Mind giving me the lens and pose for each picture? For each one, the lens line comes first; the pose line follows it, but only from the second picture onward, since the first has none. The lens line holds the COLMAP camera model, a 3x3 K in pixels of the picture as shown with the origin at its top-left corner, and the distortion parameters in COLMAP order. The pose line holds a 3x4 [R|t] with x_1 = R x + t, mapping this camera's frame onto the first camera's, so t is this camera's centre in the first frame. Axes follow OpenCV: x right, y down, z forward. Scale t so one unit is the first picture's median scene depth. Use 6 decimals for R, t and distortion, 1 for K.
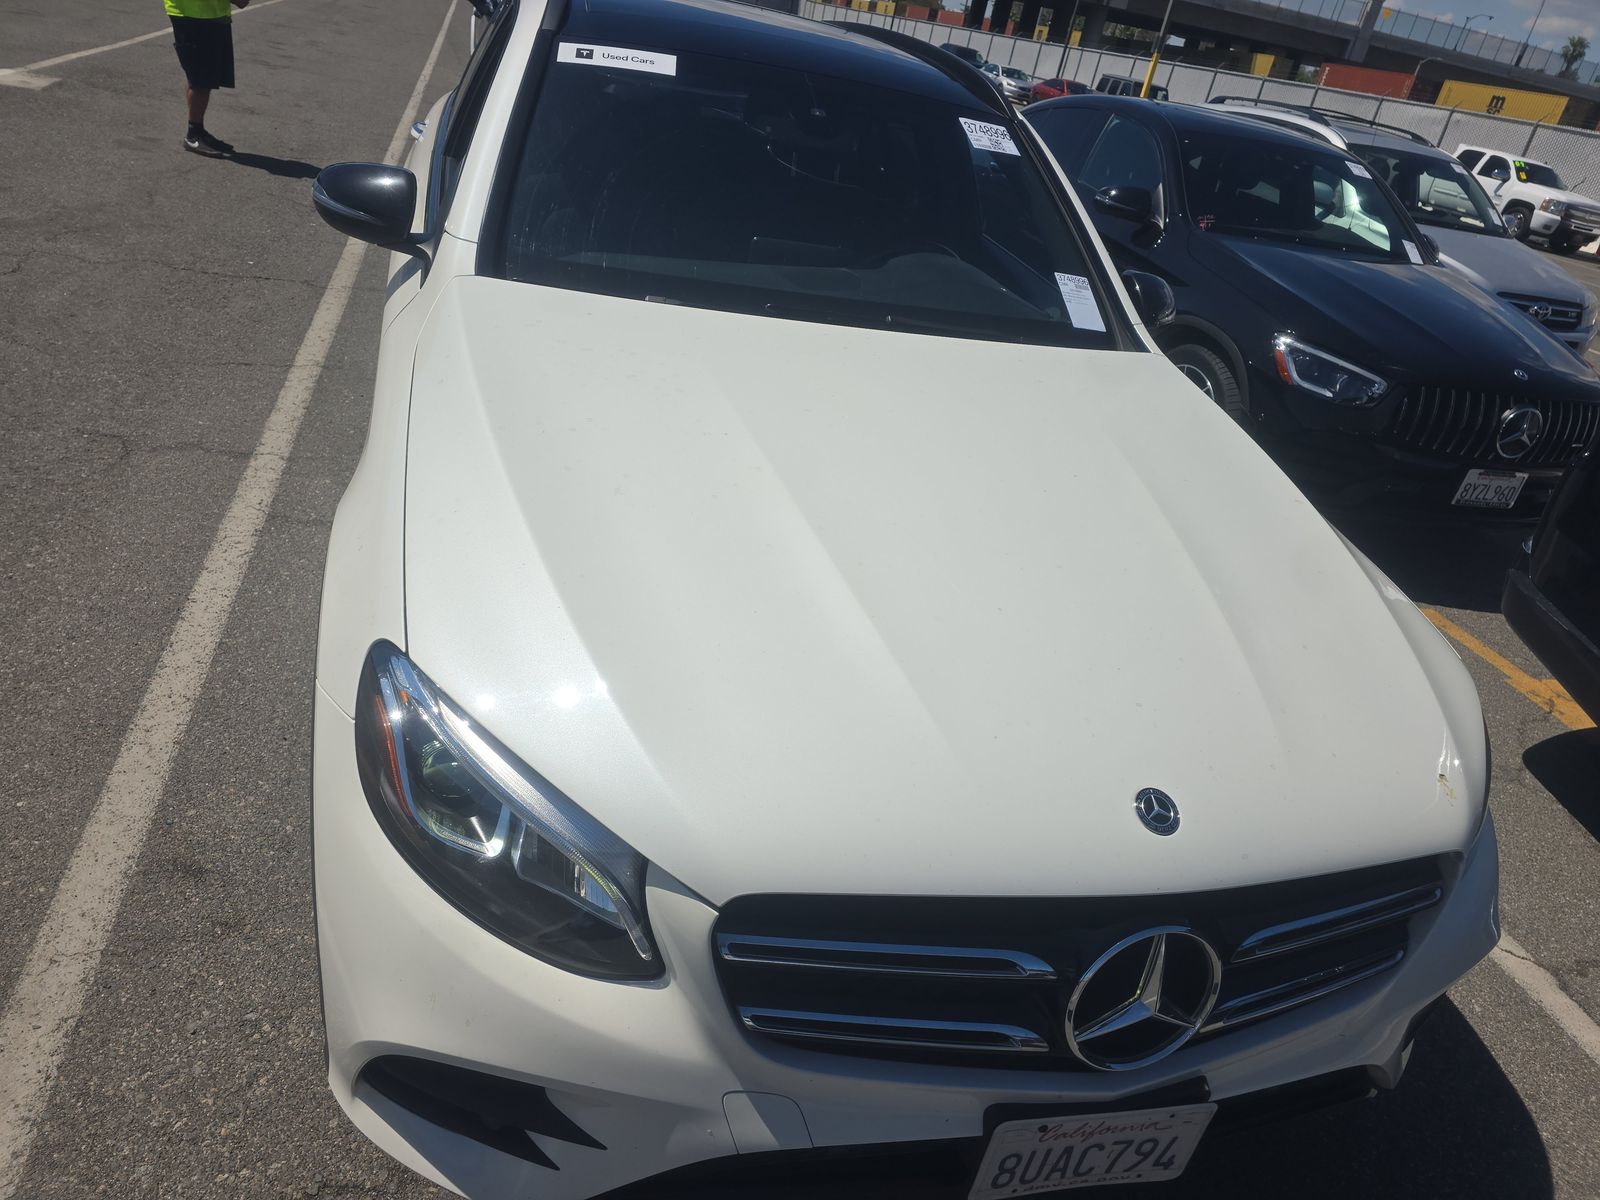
lens RADIAL K [[1084.7, 0, 792.6], [0, 1084.7, 598.0], [0, 0, 1]] dist [0.052945, -0.050887]
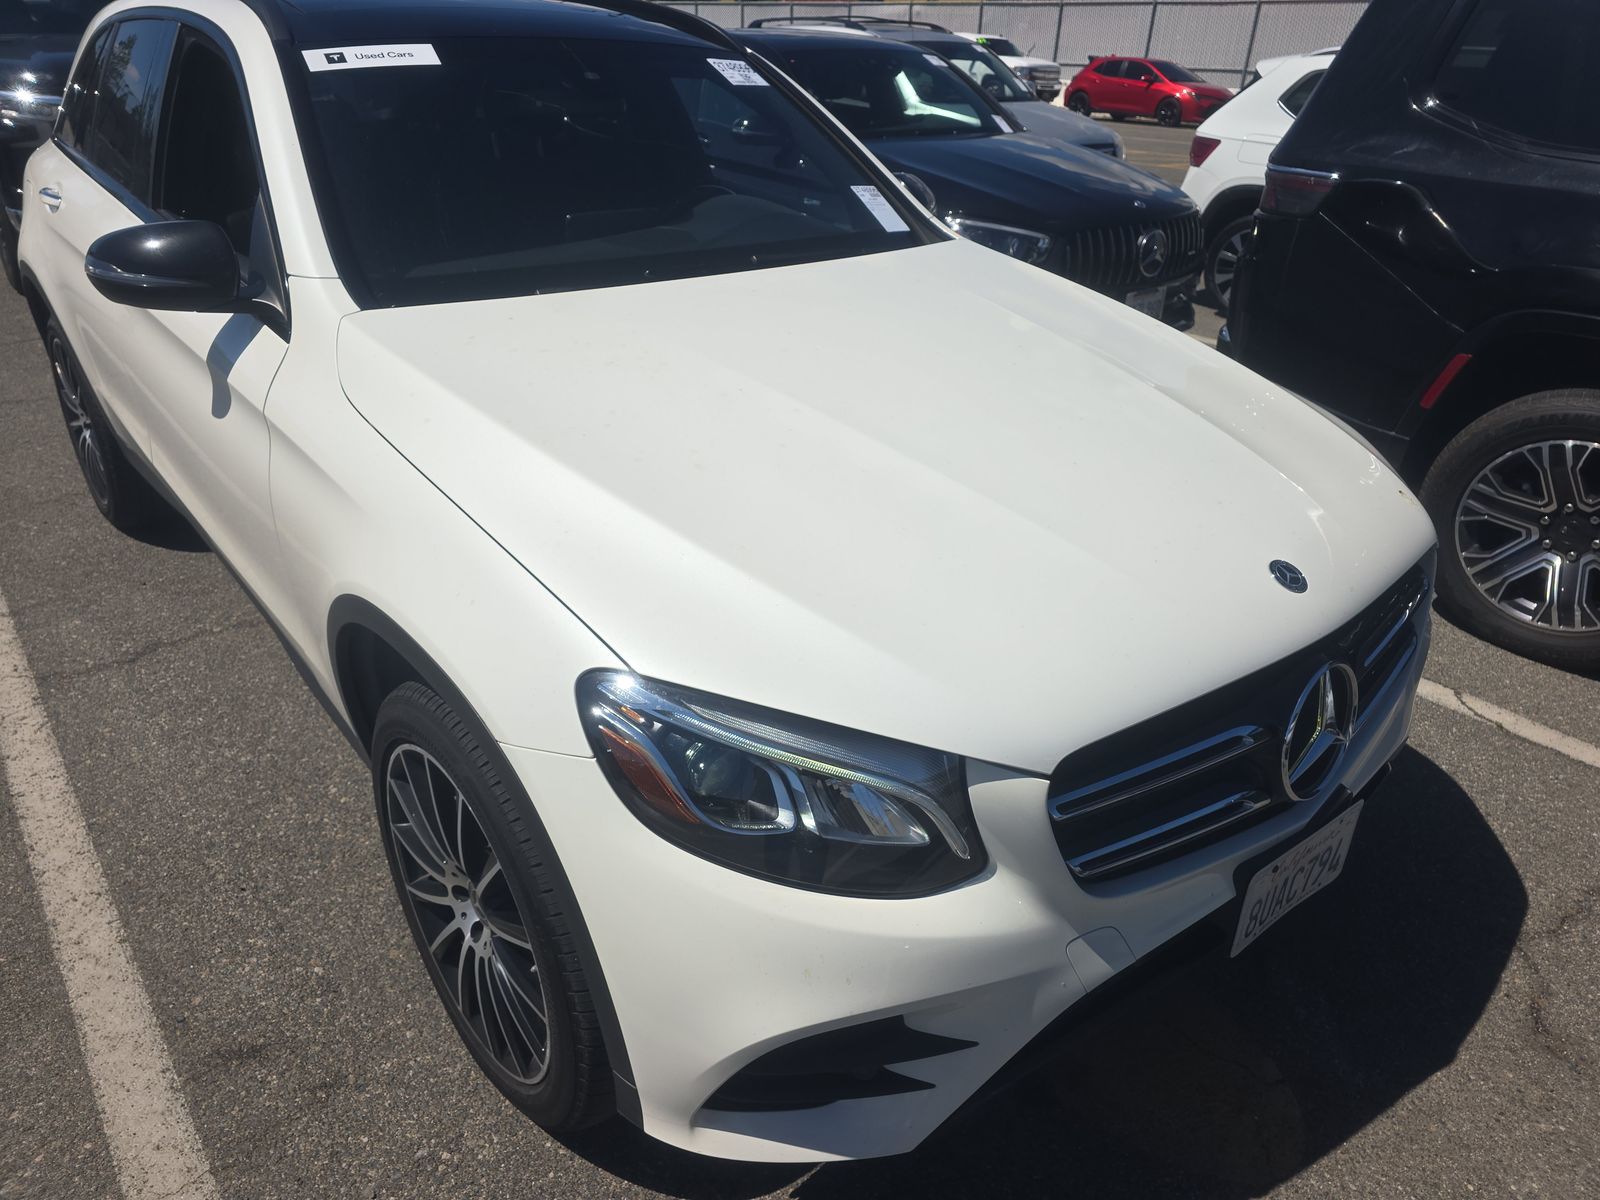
lens RADIAL K [[1090.3, 0, 800.0], [0, 1090.3, 600.0], [0, 0, 1]] dist [0.046116, -0.044620]
pose [[0.898764, -0.323774, 0.295624, -0.263803], [0.315058, 0.945856, 0.078075, -0.020207], [-0.304896, 0.022967, 0.952109, 0.019256]]
